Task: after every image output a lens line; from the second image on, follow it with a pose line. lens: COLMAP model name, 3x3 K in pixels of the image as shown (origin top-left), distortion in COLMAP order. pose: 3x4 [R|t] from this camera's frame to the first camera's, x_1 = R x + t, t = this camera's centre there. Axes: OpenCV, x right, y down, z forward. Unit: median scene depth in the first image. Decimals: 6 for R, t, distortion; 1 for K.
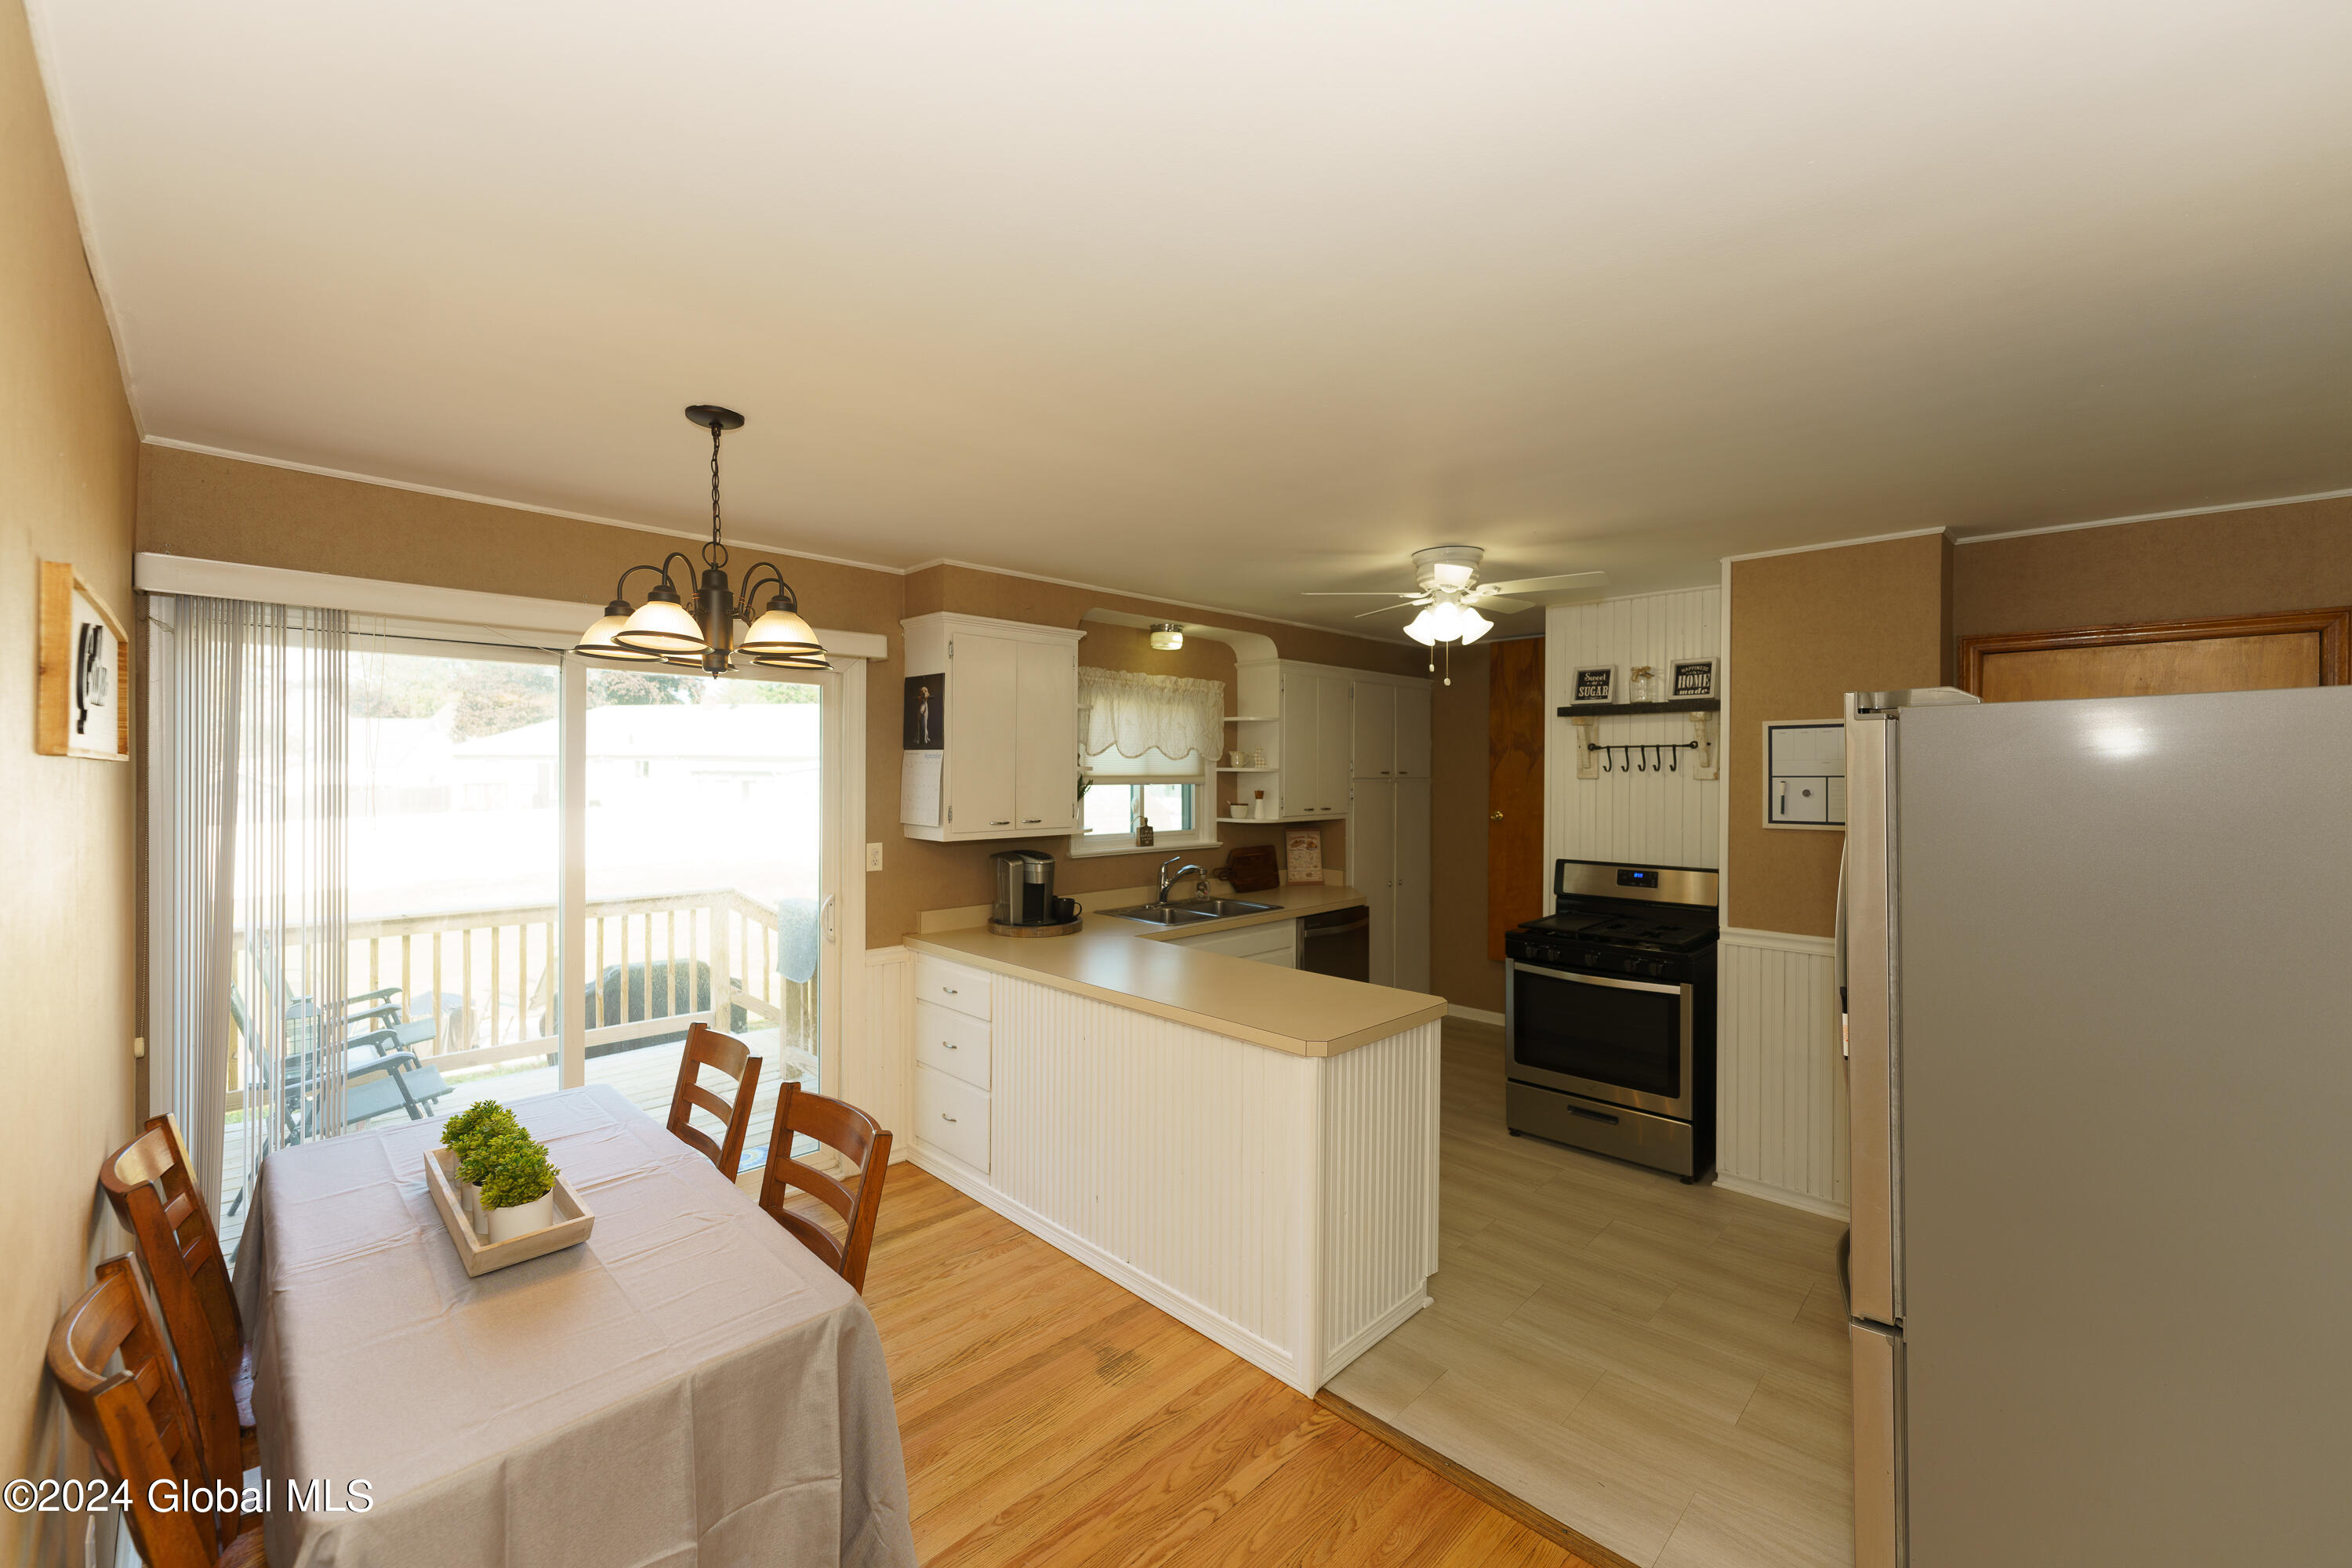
lens RADIAL K [[939.0, 0, 1165.2], [0, 939.0, 765.4], [0, 0, 1]] dist [0.001147, 0.000218]
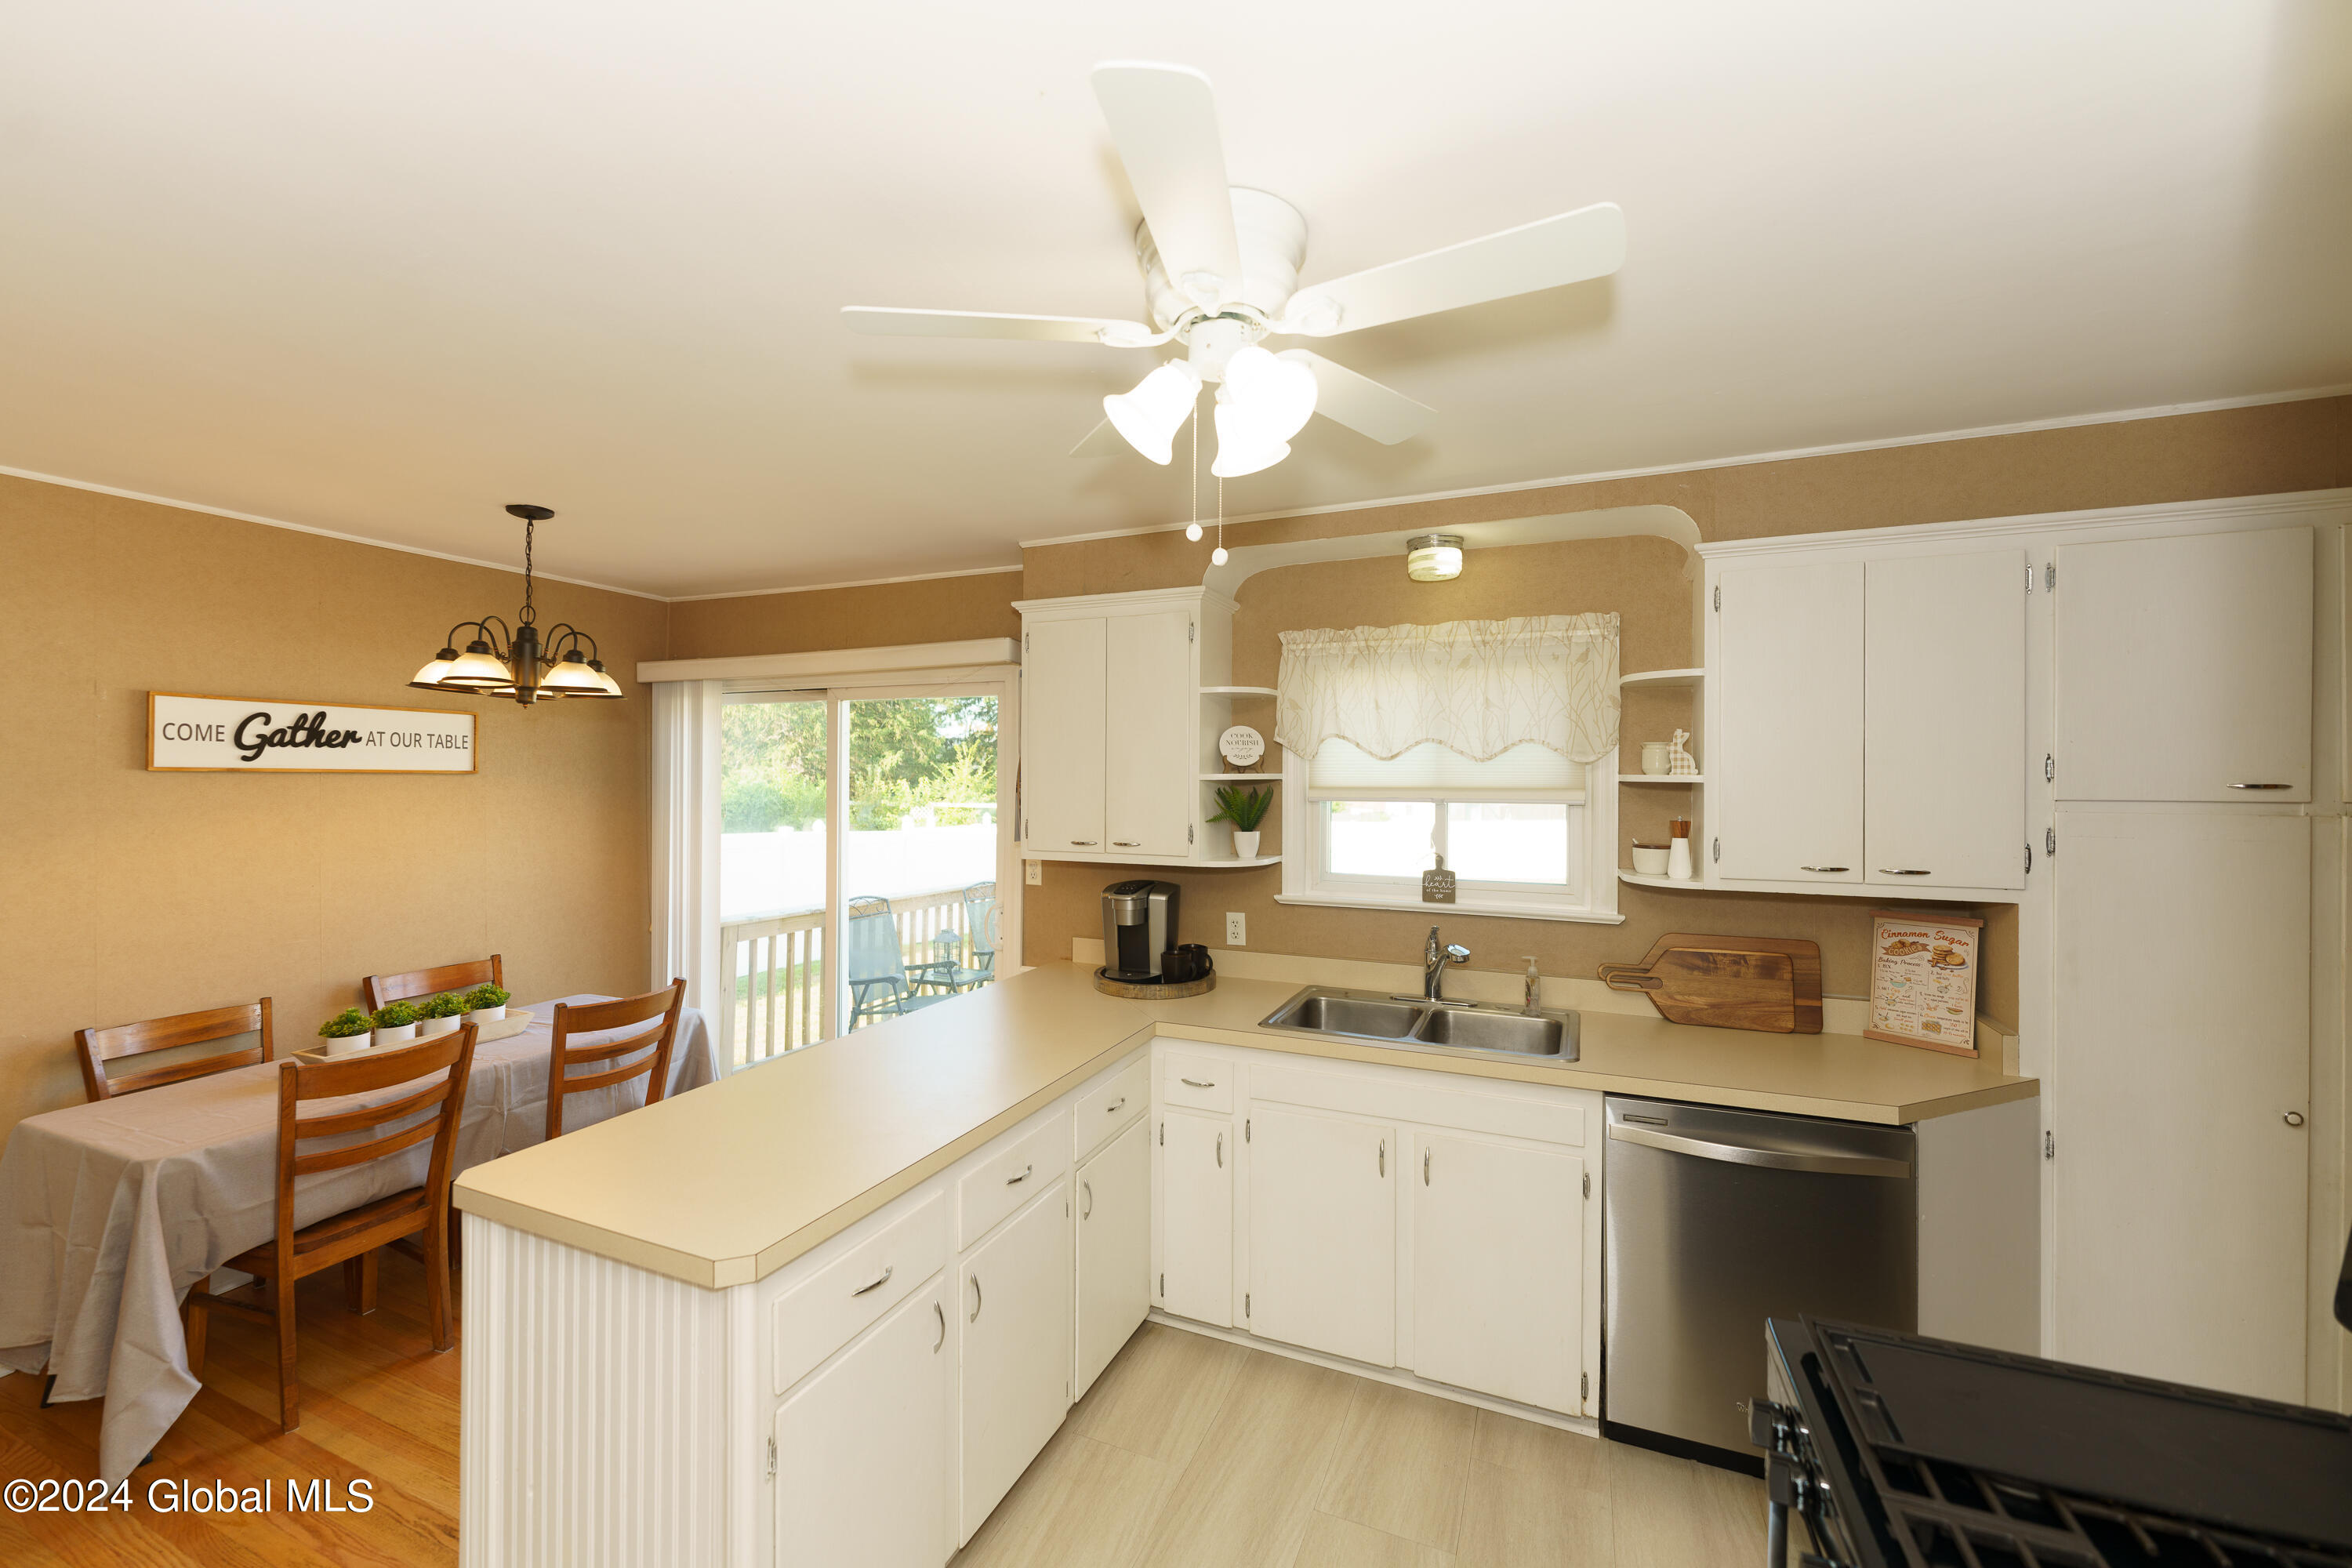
lens RADIAL K [[939.0, 0, 1171.5], [0, 939.0, 782.4], [0, 0, 1]] dist [0.001147, 0.000218]
pose [[0.368382, 0.002471, -0.929671, 0.529872], [0.002903, 0.999989, 0.003808, 0.004531], [0.929670, -0.004102, 0.368371, 0.659656]]
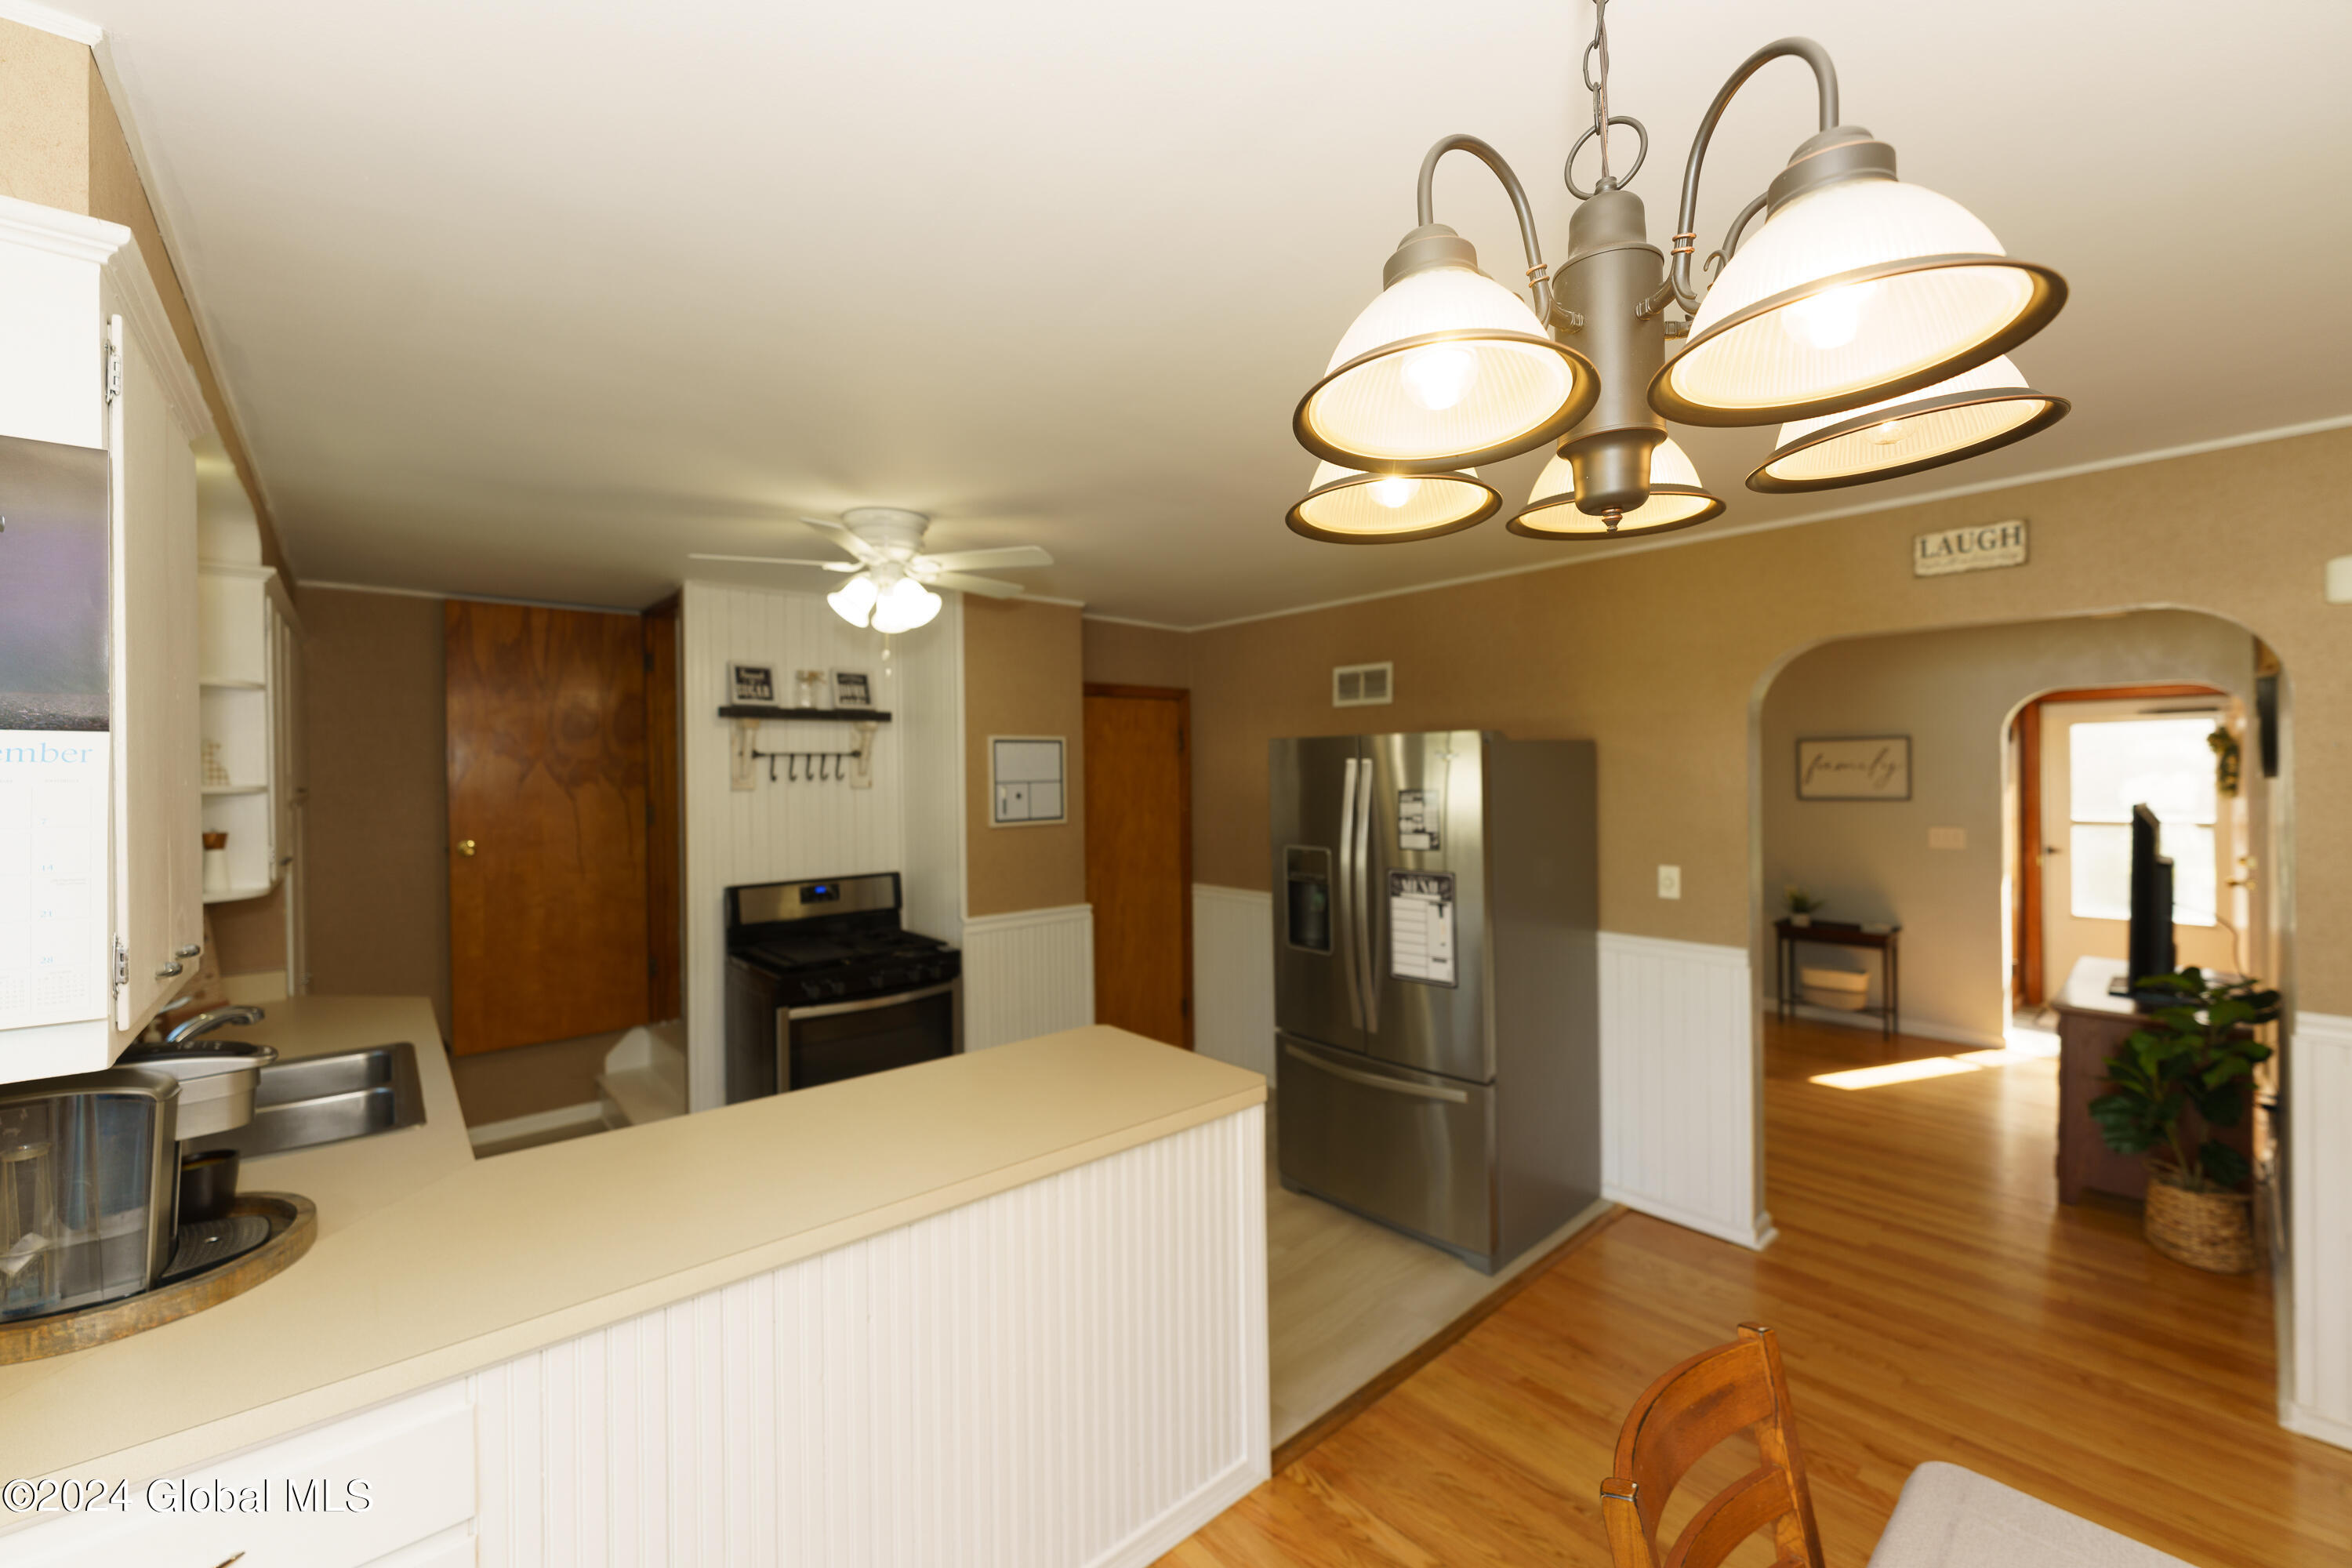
lens RADIAL K [[939.0, 0, 1178.2], [0, 939.0, 776.0], [0, 0, 1]] dist [0.001147, 0.000218]
pose [[0.072535, -0.008184, 0.997332, -0.398766], [0.007255, 0.999944, 0.007678, -0.003070], [-0.997339, 0.006679, 0.072590, 0.545166]]
